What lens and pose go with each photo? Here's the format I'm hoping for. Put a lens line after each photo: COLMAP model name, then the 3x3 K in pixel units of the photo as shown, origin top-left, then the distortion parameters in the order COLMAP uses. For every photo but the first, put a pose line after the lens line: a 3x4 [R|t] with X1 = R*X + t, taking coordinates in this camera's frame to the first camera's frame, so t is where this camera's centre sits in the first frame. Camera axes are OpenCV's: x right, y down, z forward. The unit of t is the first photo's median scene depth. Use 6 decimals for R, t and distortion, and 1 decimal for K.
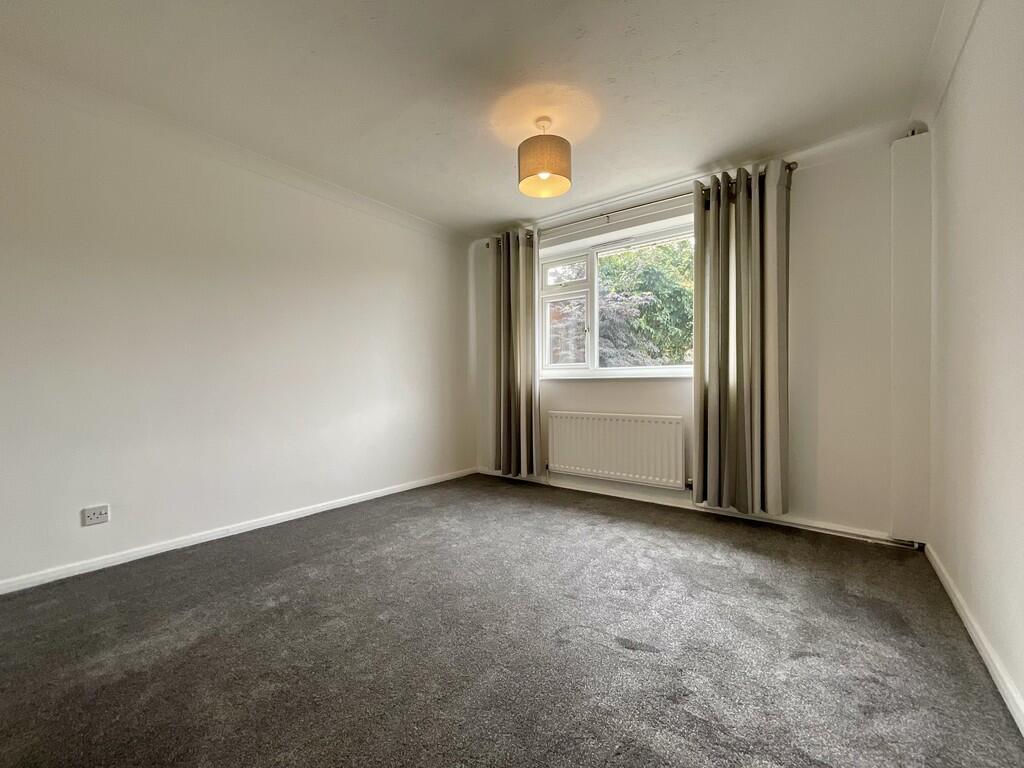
lens RADIAL K [[419.7, 0, 514.1], [0, 419.7, 384.0], [0, 0, 1]] dist [-0.002632, 0.000065]
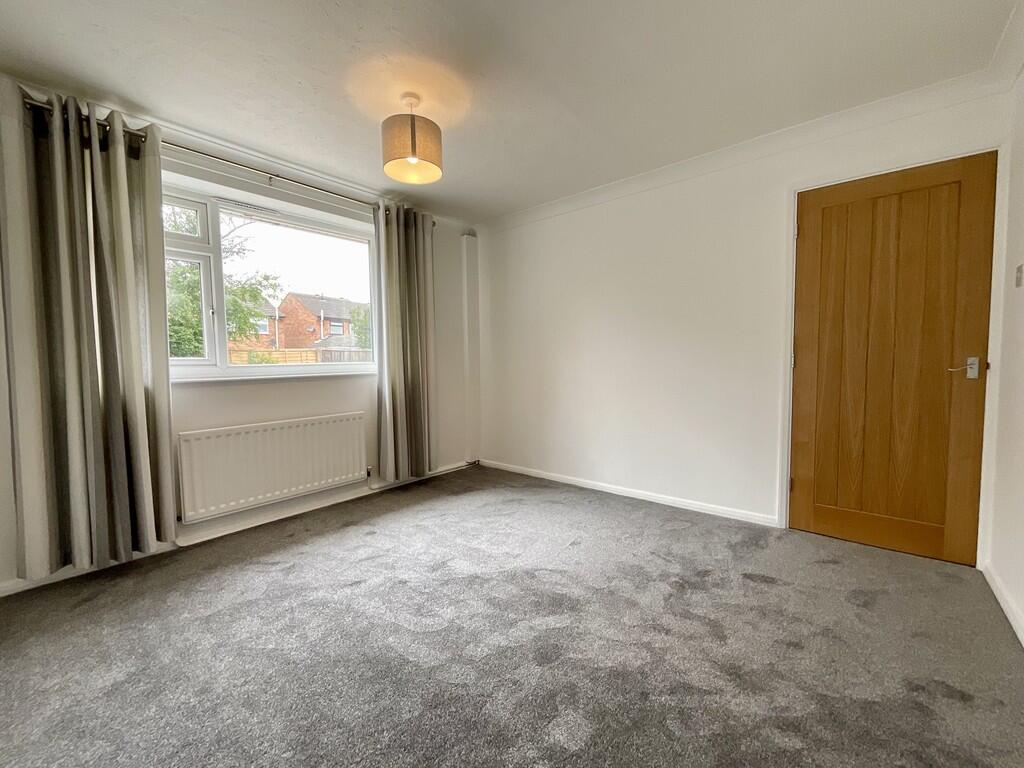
lens RADIAL K [[419.7, 0, 514.1], [0, 419.7, 384.0], [0, 0, 1]] dist [-0.002632, 0.000065]
pose [[0.040677, -0.055263, 0.997643, -0.686081], [0.016556, 0.998369, 0.054629, -0.046655], [-0.999035, 0.014295, 0.041525, 0.599760]]
